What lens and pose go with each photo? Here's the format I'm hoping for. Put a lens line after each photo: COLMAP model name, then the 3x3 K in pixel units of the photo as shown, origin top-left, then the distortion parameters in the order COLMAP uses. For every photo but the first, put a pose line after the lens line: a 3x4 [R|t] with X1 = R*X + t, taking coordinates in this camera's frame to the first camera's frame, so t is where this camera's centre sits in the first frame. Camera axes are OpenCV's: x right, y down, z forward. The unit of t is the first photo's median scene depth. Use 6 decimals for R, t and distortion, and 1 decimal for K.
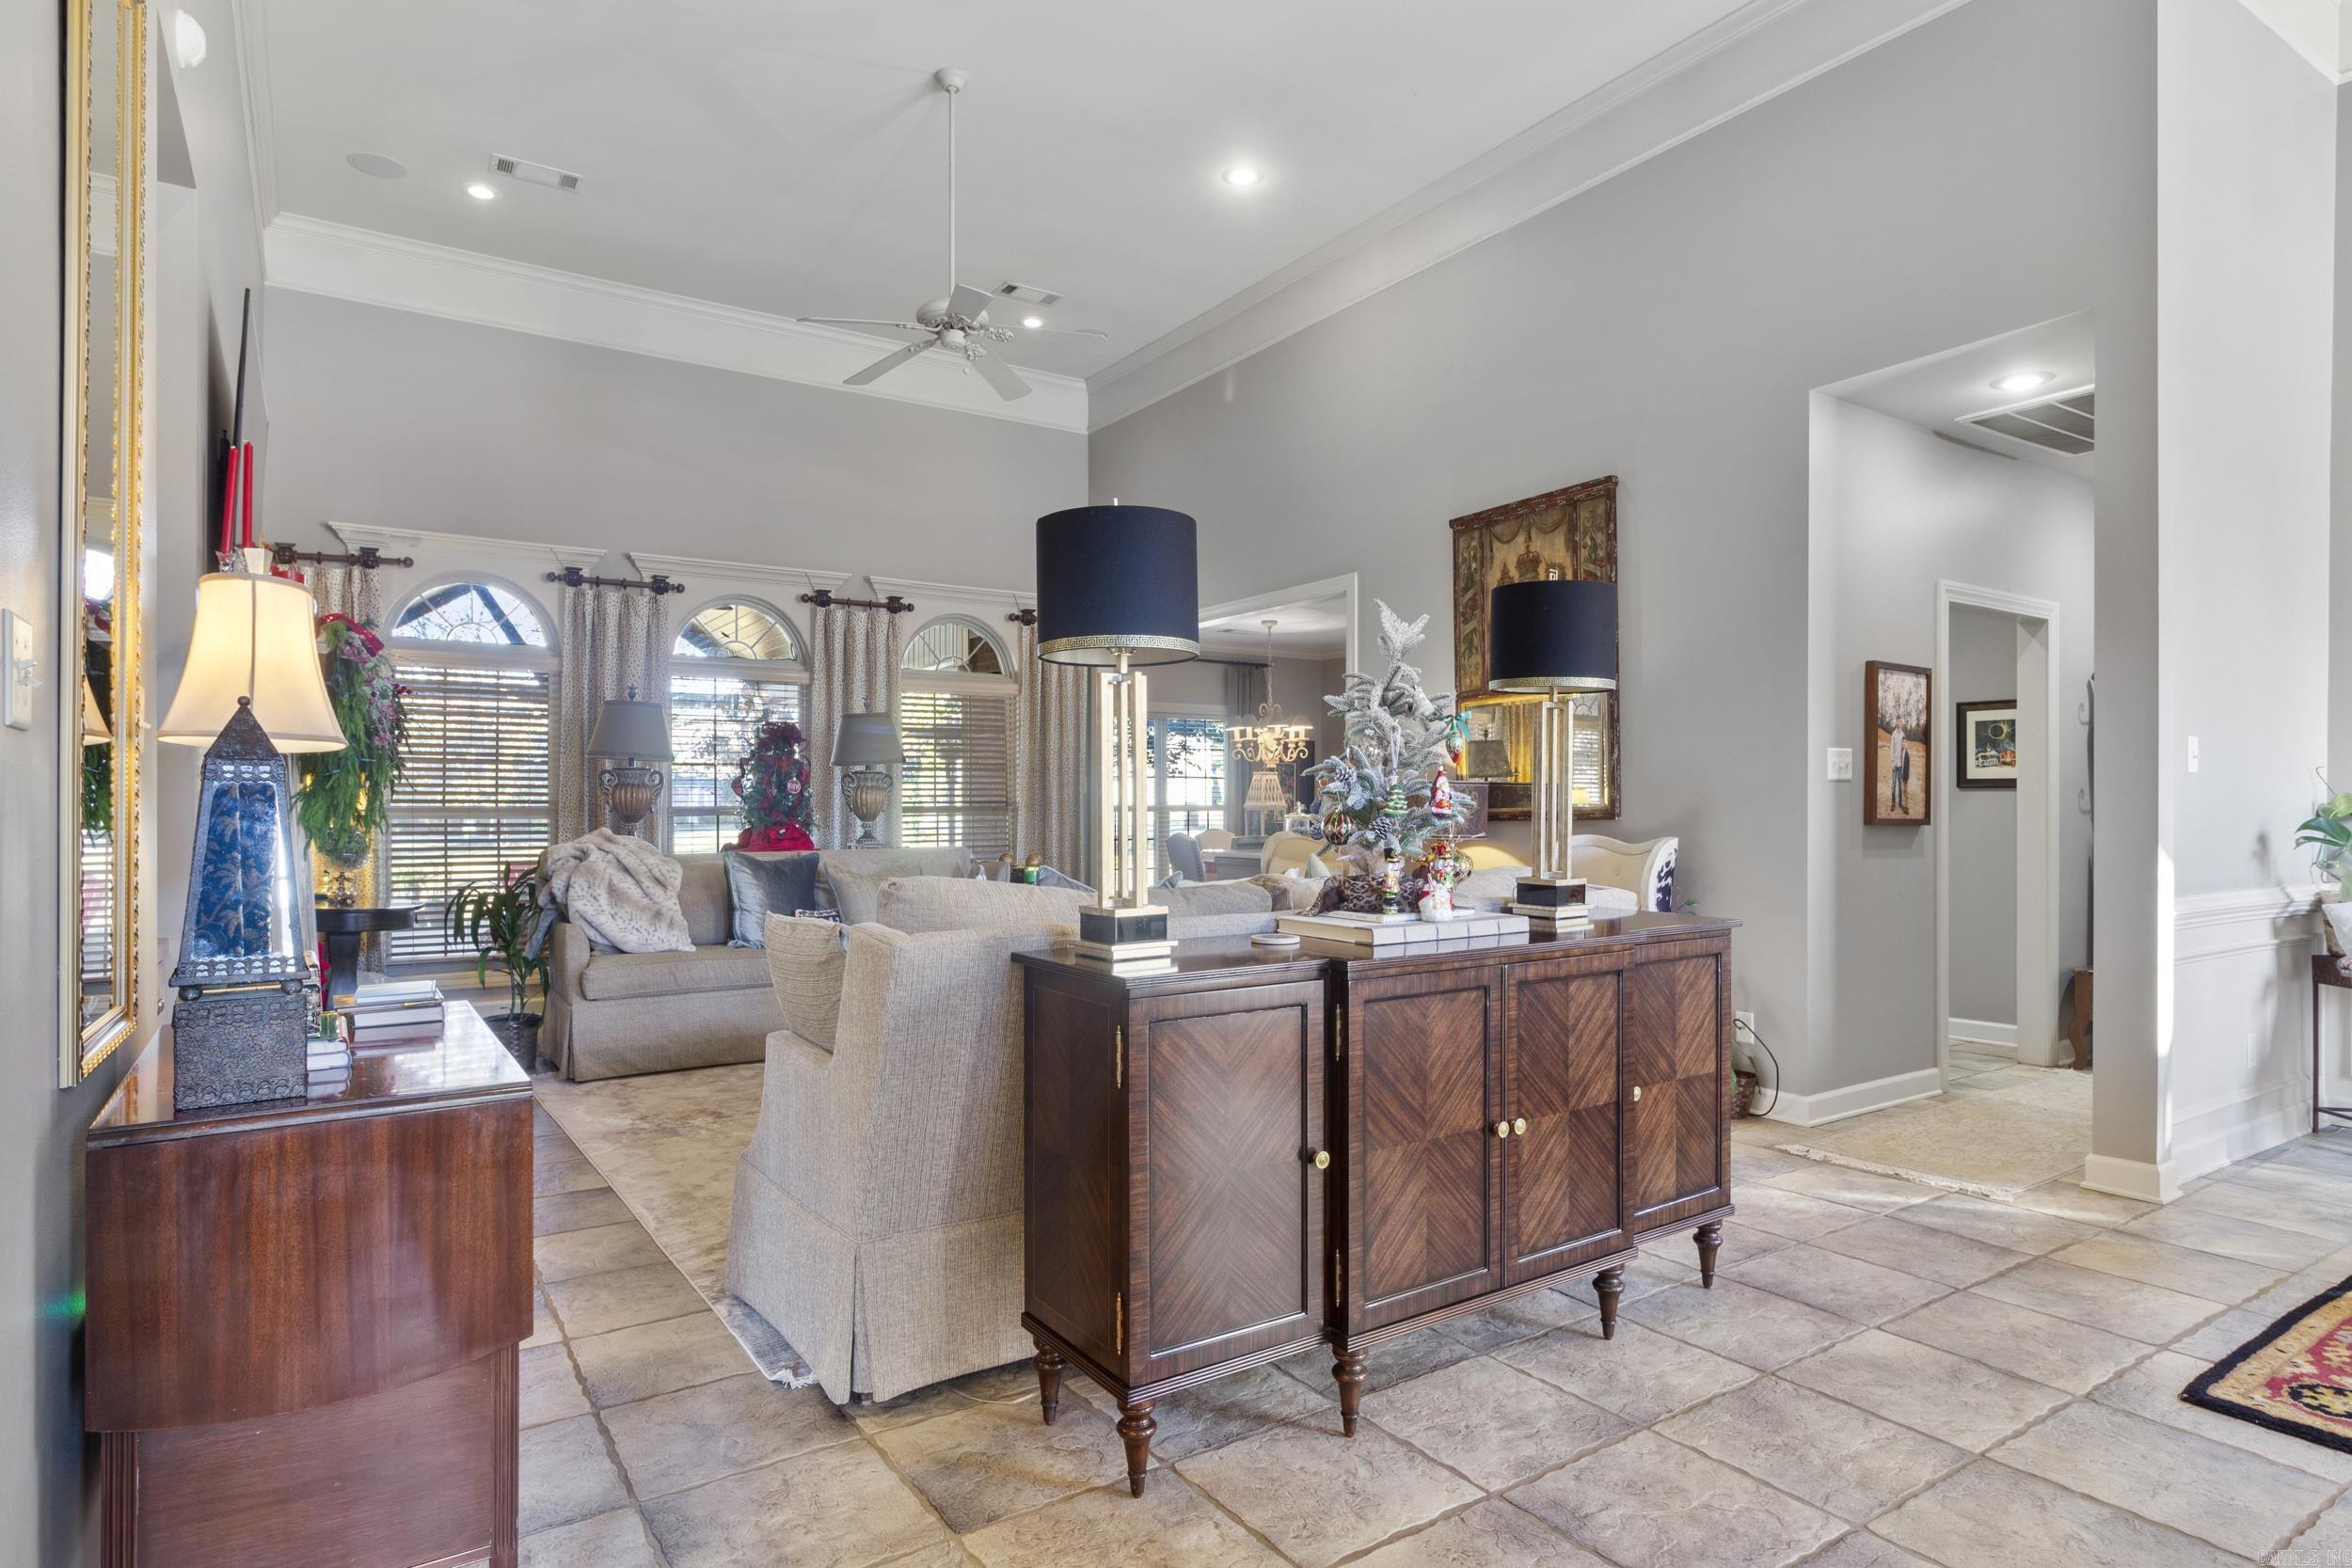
lens RADIAL K [[1290.6, 0, 1176.5], [0, 1290.6, 795.3], [0, 0, 1]] dist [0.002751, 0.001343]
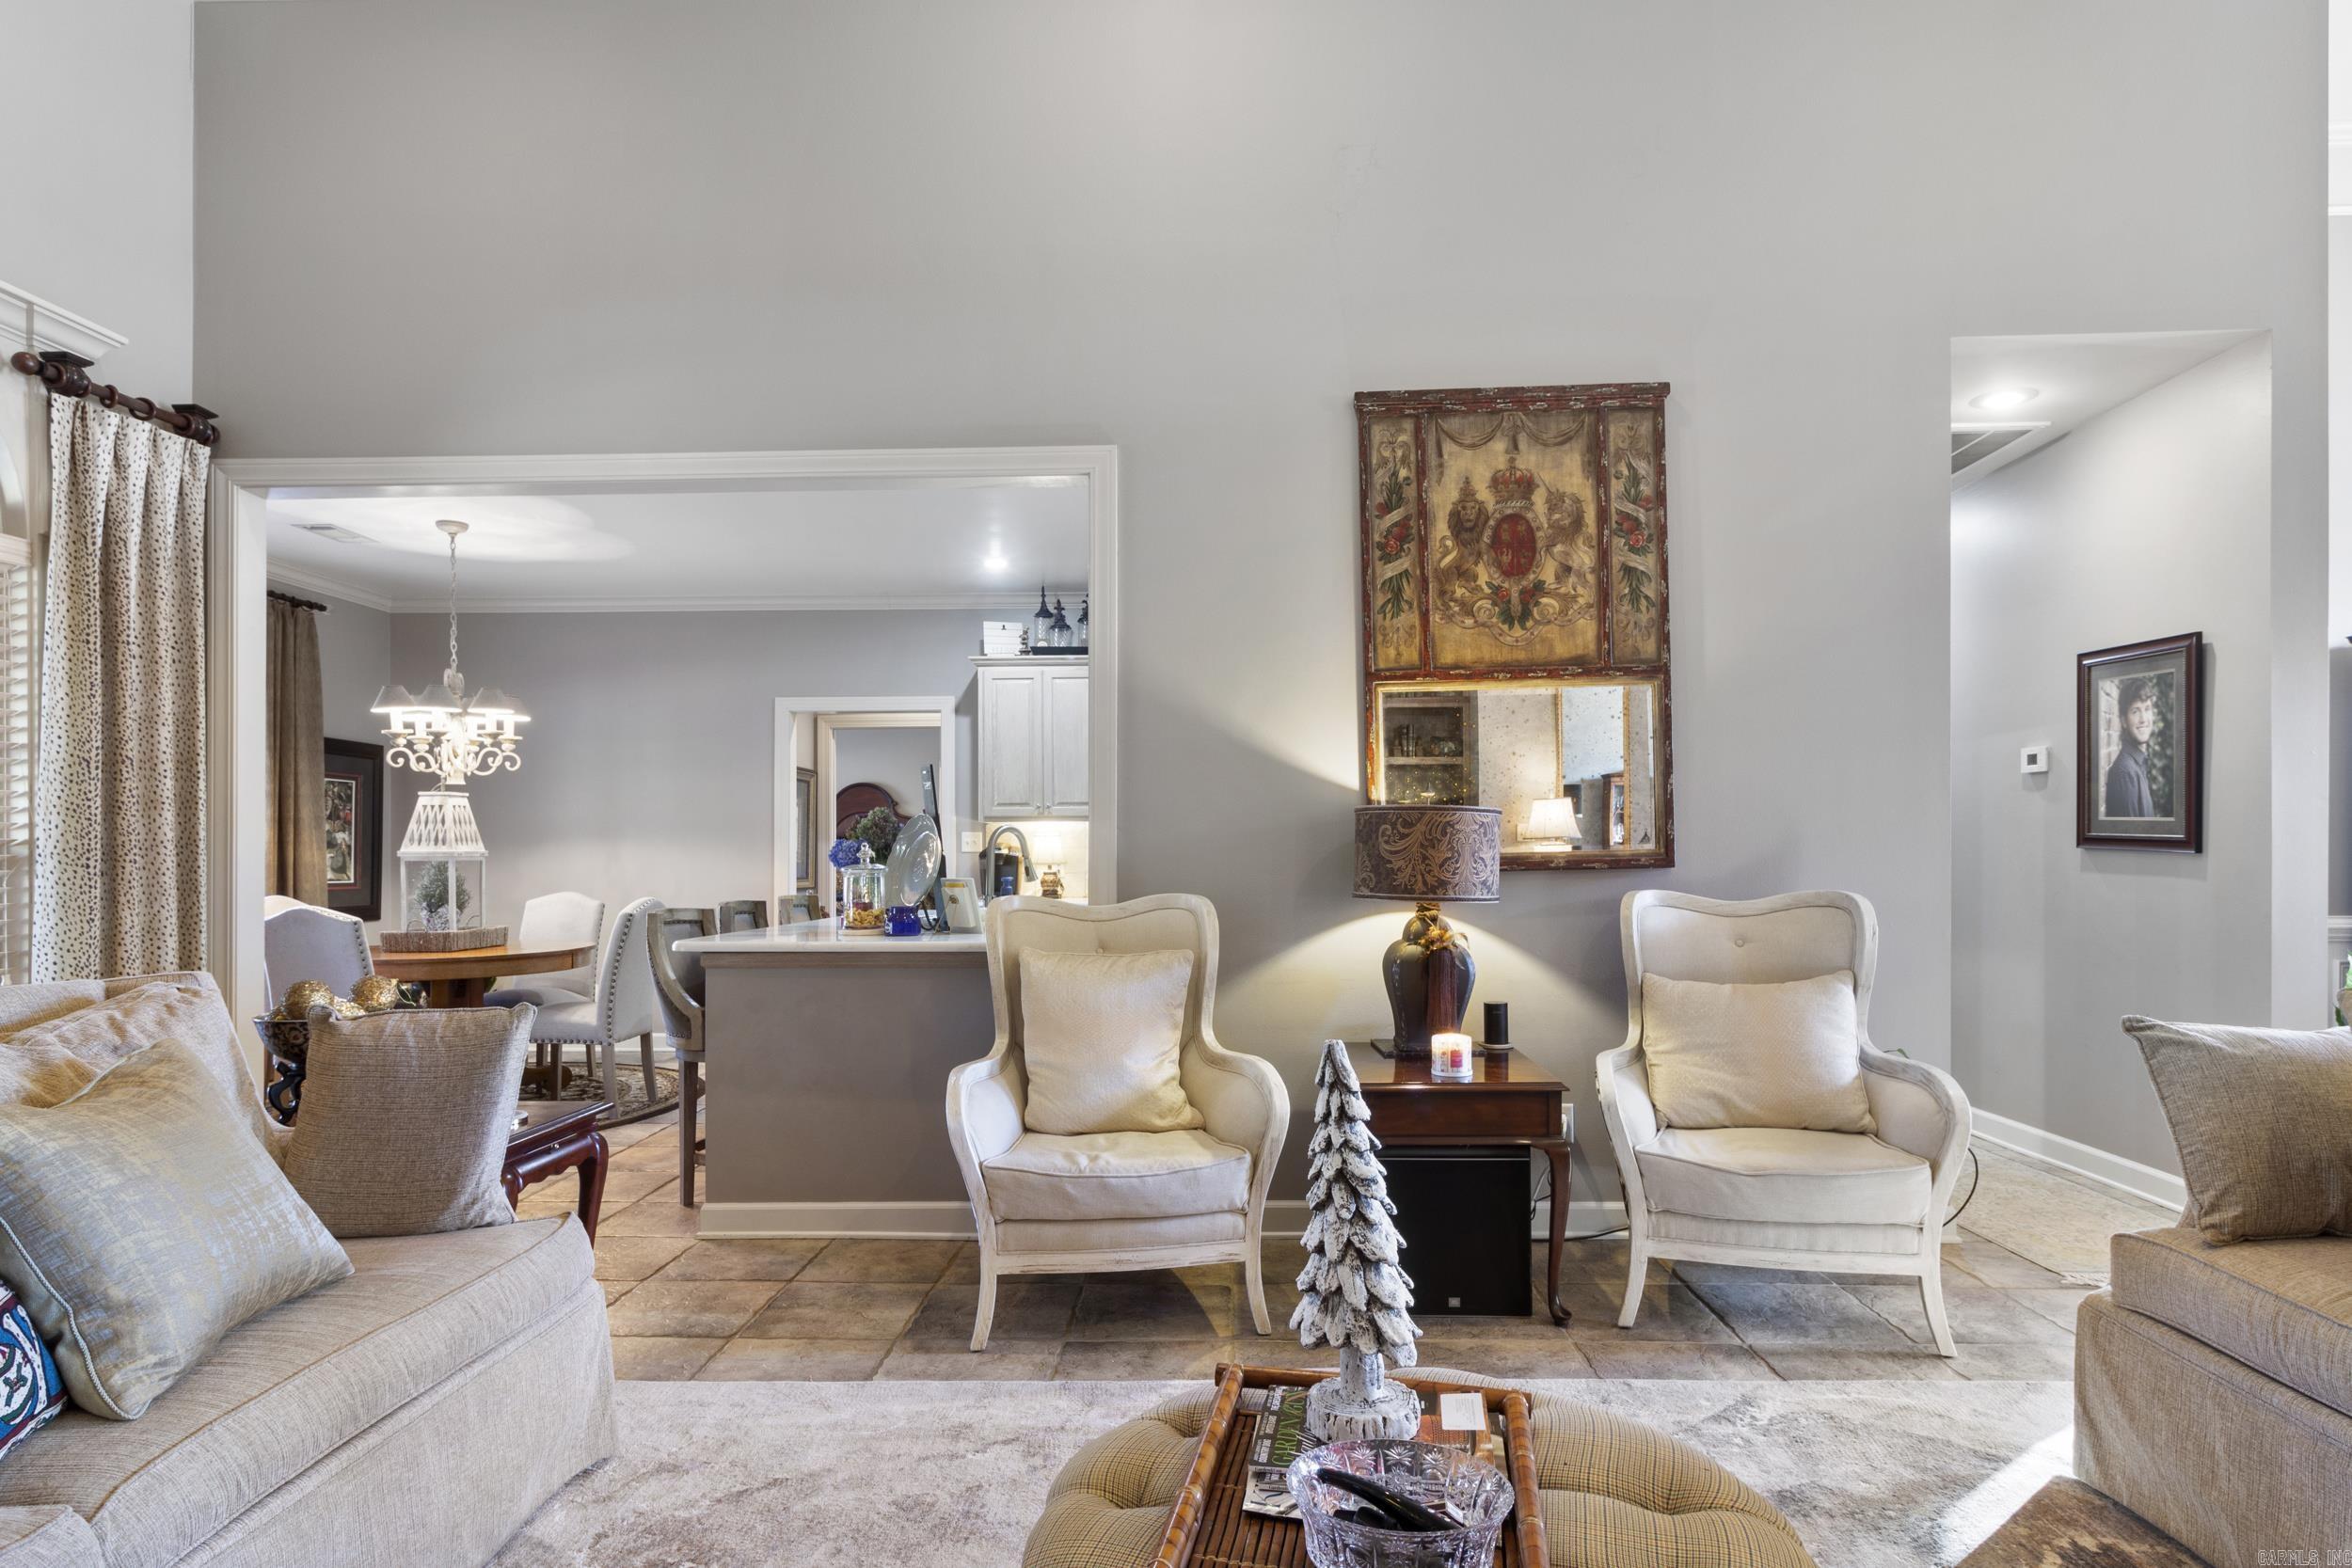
lens RADIAL K [[1290.6, 0, 1205.9], [0, 1290.6, 845.9], [0, 0, 1]] dist [0.002751, 0.001343]
pose [[0.572198, -0.000021, 0.820115, -0.351820], [-0.002766, 0.999994, 0.001955, 0.006070], [-0.820111, -0.003387, 0.572195, 0.715546]]
